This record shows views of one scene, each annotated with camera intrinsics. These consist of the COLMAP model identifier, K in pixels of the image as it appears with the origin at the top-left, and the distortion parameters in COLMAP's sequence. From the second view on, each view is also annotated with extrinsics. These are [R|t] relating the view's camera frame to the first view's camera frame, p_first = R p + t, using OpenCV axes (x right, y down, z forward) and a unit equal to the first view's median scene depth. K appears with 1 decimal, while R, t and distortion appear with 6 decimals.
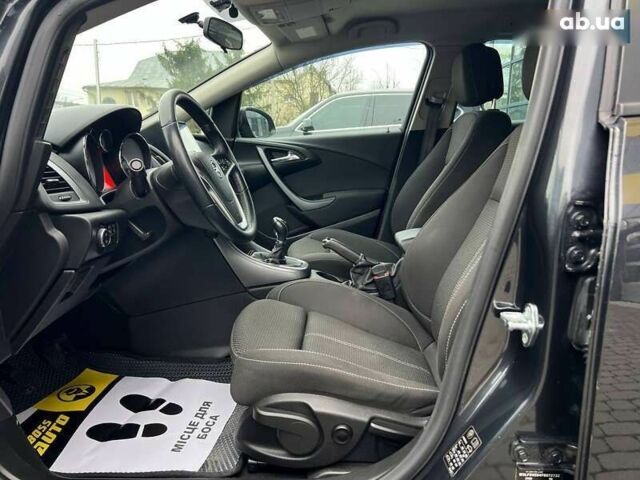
lens RADIAL K [[484.1, 0, 321.2], [0, 484.1, 246.9], [0, 0, 1]] dist [0.030036, -0.047189]
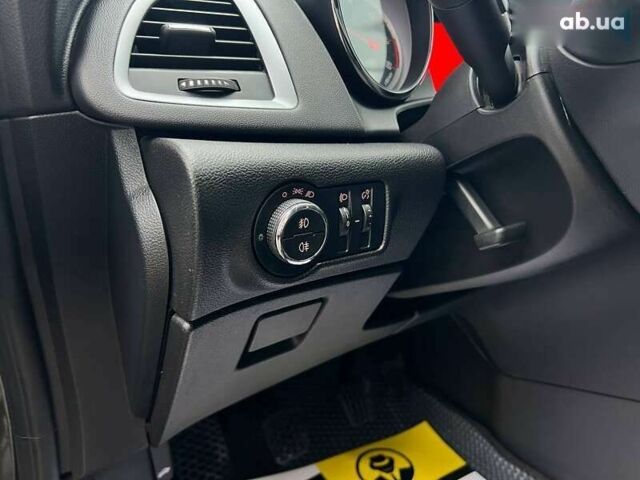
lens RADIAL K [[484.1, 0, 319.0], [0, 484.1, 236.2], [0, 0, 1]] dist [0.030036, -0.047189]
pose [[0.603993, 0.183389, -0.775604, -0.134690], [-0.137724, 0.982543, 0.125068, -0.032607], [0.785000, 0.031279, 0.618706, 0.511649]]
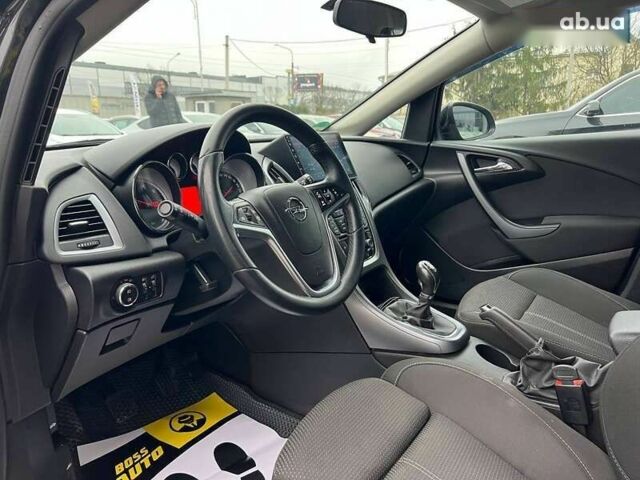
lens RADIAL K [[484.1, 0, 313.7], [0, 484.1, 241.1], [0, 0, 1]] dist [0.030036, -0.047189]
pose [[0.844172, 0.113010, -0.524025, 0.146398], [-0.101657, 0.993537, 0.050500, -0.111638], [0.526345, 0.010640, 0.850204, 0.286378]]
